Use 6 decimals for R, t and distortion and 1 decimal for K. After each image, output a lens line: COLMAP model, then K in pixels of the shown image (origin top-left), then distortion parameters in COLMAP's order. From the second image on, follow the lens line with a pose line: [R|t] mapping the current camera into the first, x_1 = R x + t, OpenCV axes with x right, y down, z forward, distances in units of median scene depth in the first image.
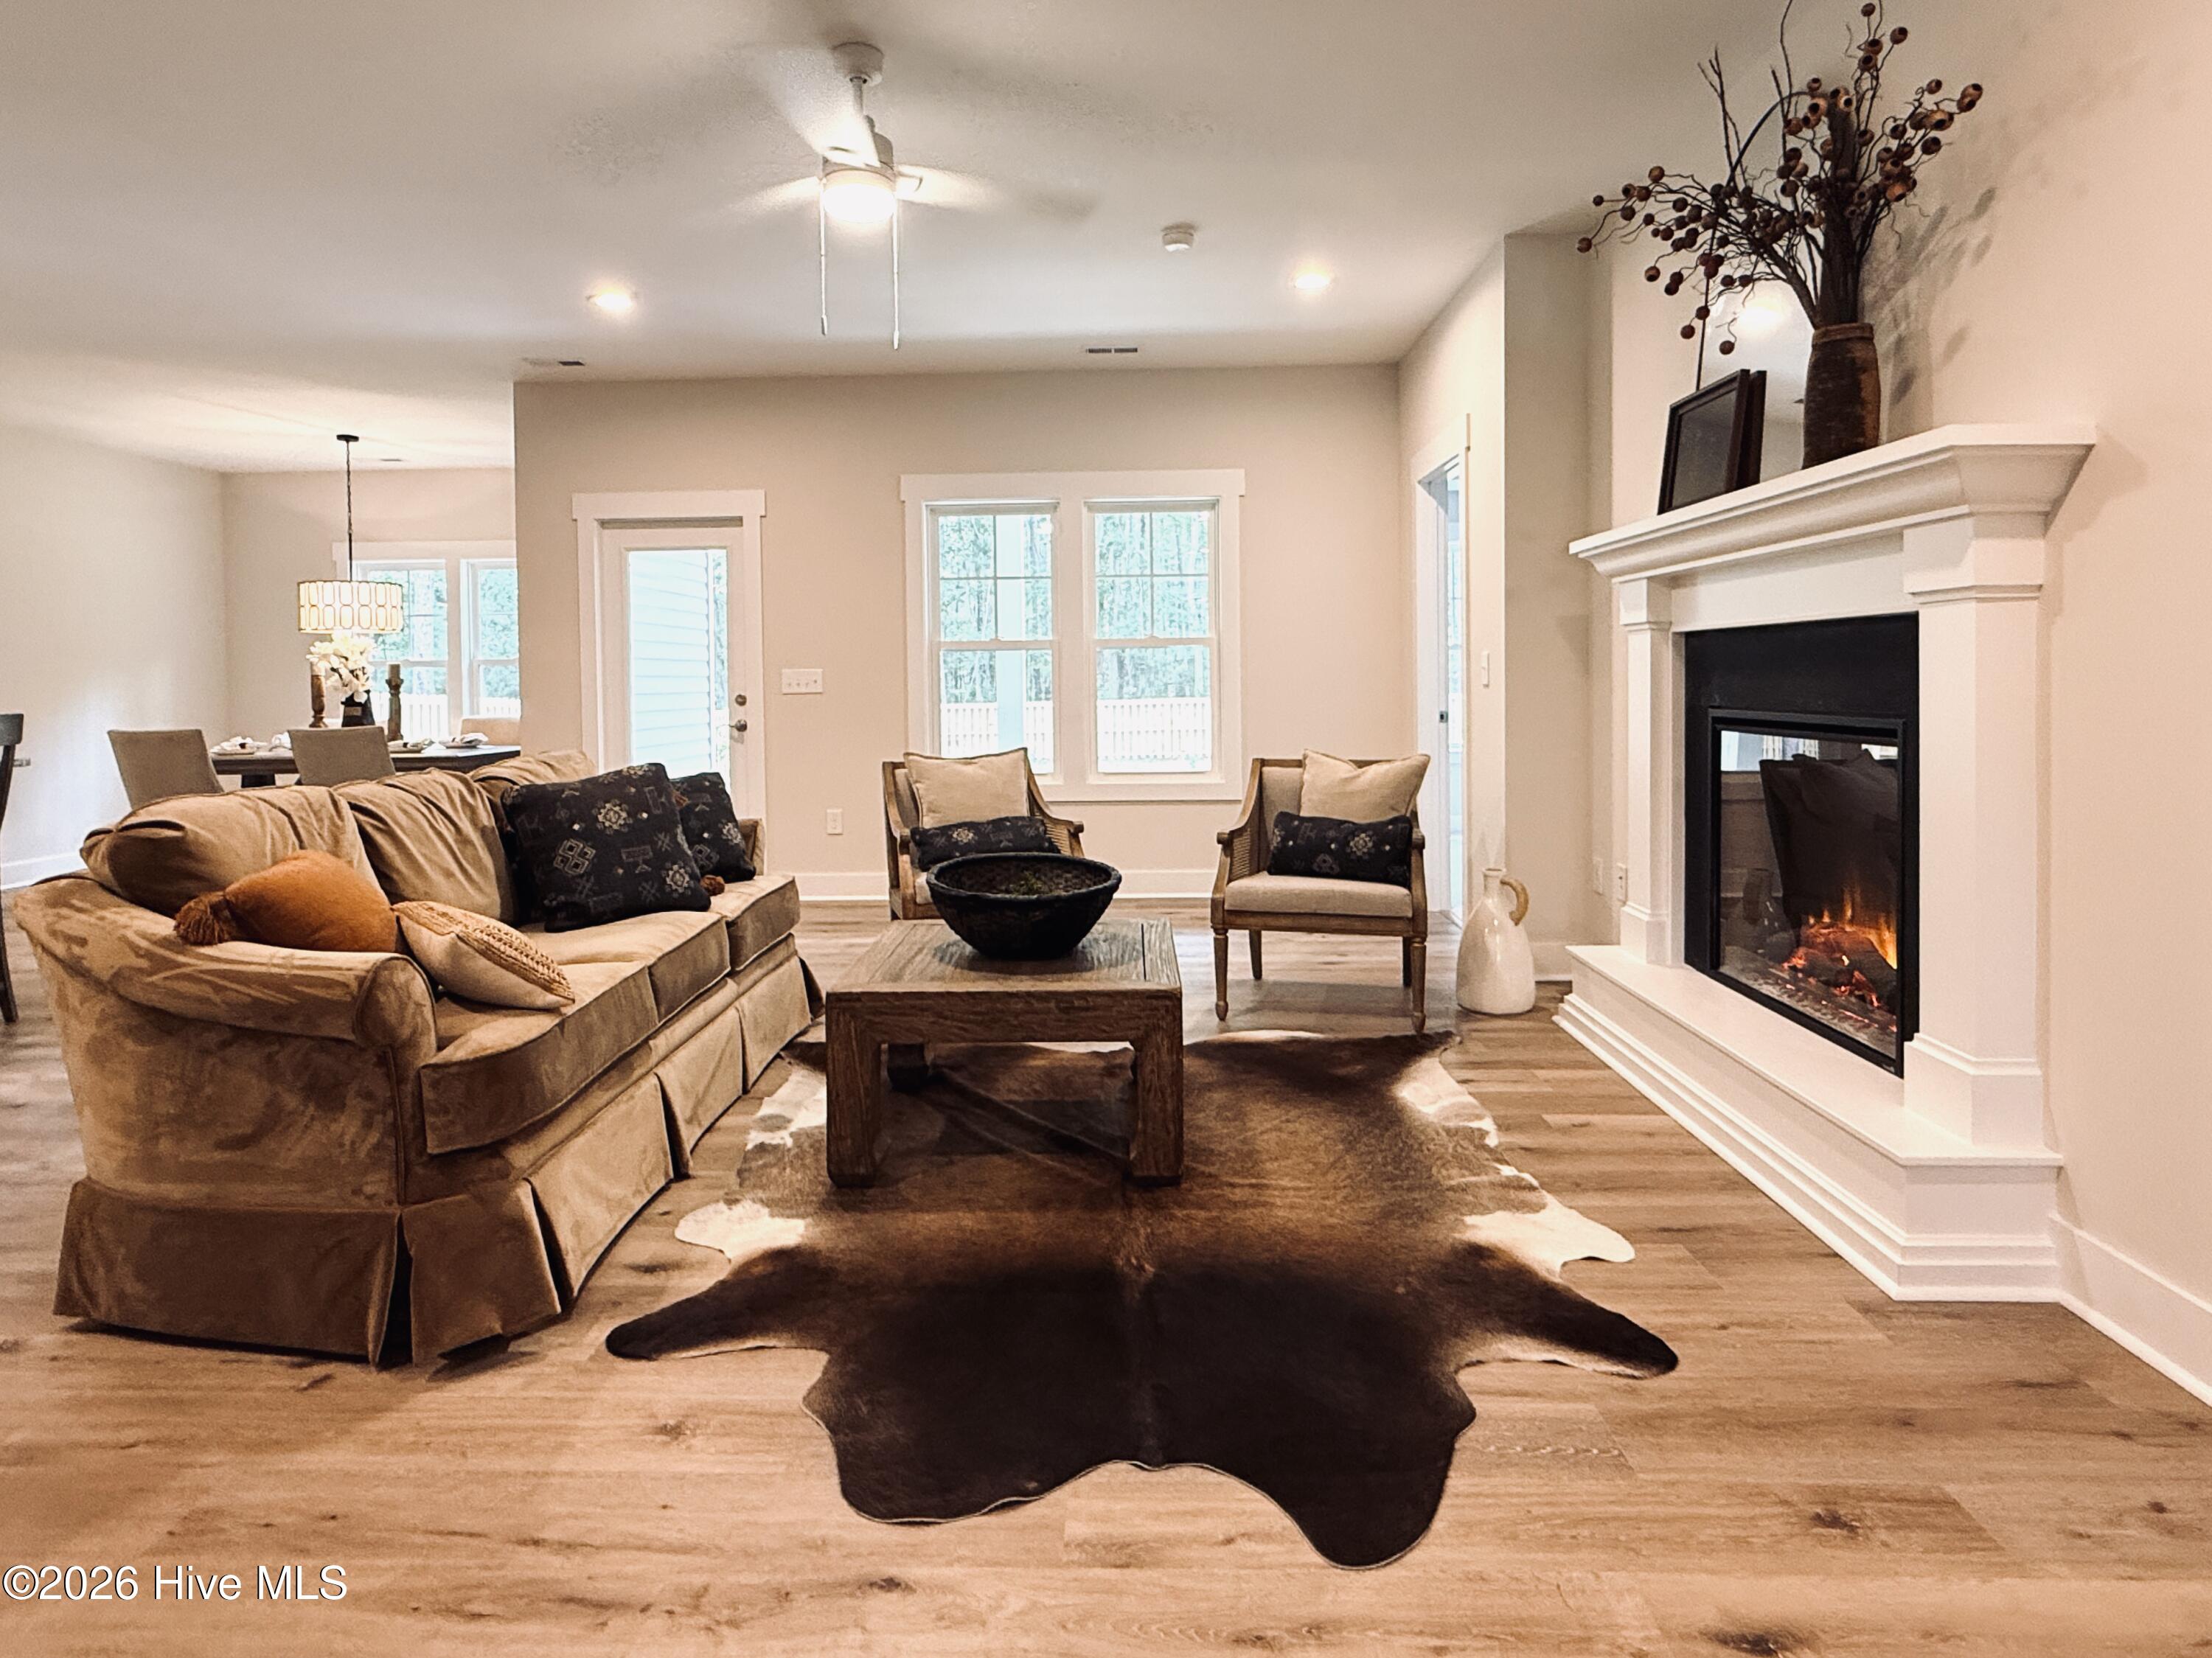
lens RADIAL K [[1216.3, 0, 1100.2], [0, 1216.3, 716.8], [0, 0, 1]] dist [0.002652, -0.000661]
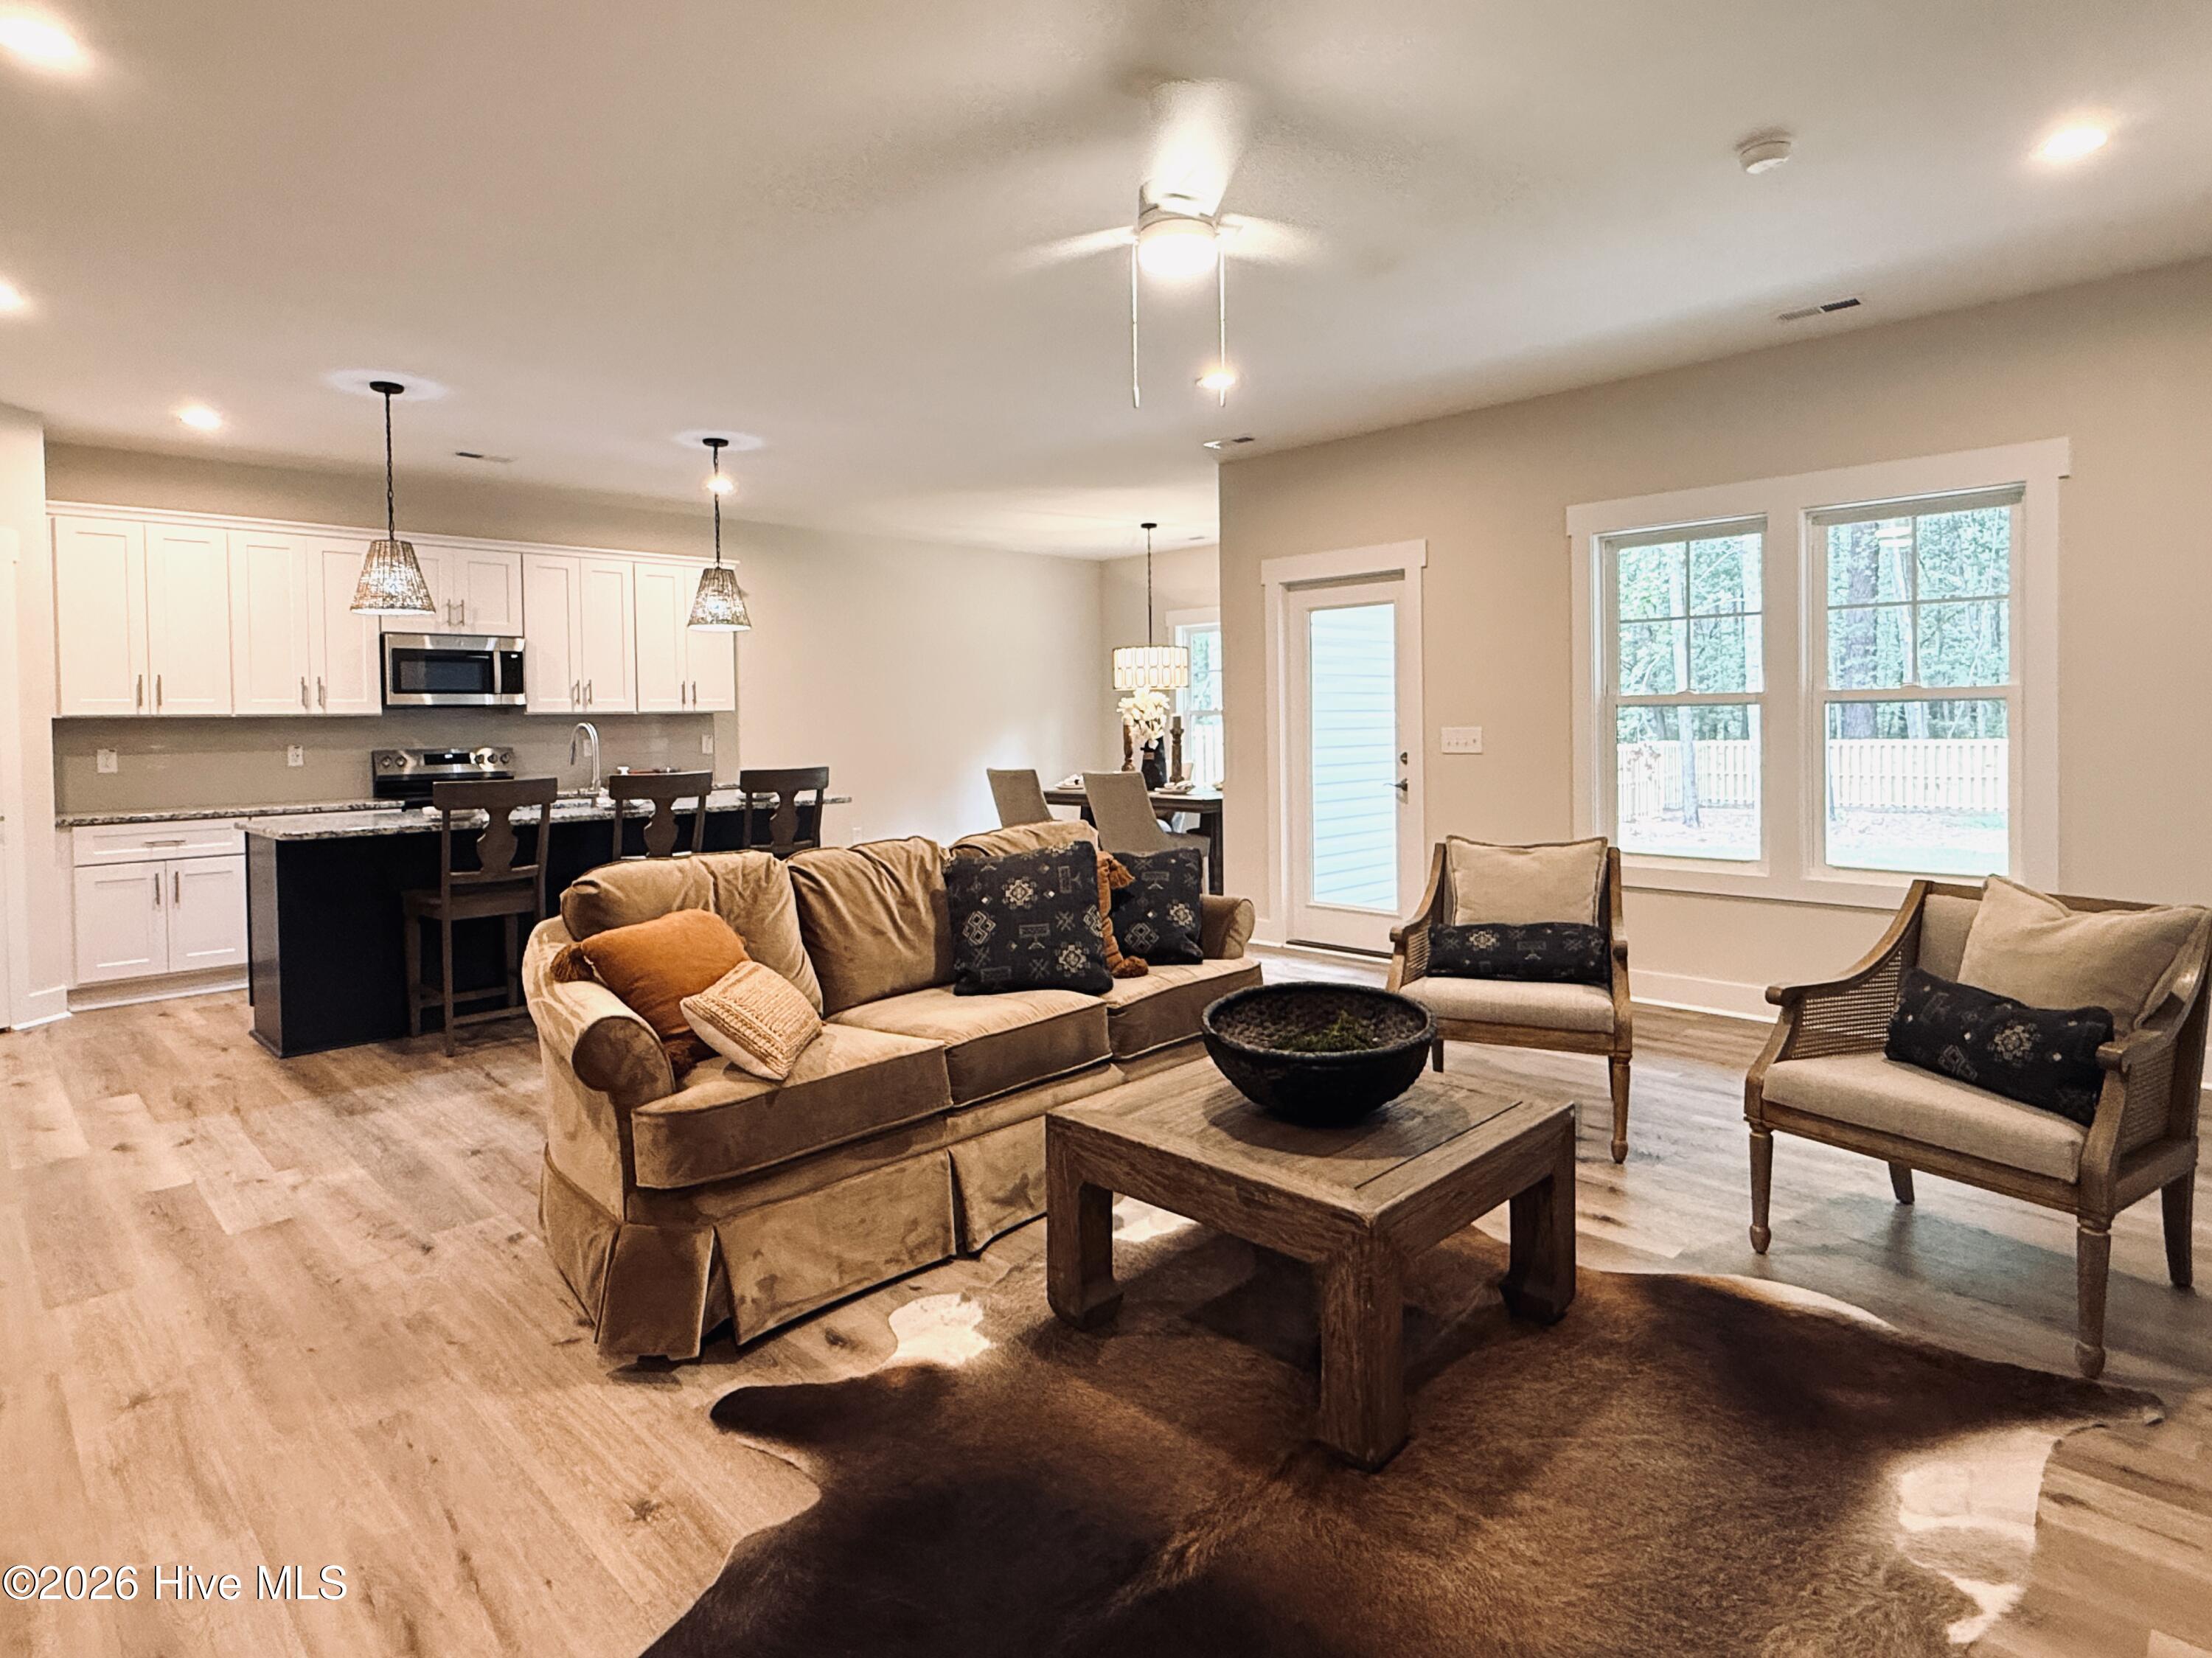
lens RADIAL K [[1196.3, 0, 1110.8], [0, 1196.3, 753.7], [0, 0, 1]] dist [0.001598, -0.001267]
pose [[0.728500, 0.022527, -0.684675, 0.320784], [-0.016436, 0.999746, 0.015405, -0.049445], [0.684848, 0.000031, 0.728686, 0.254664]]
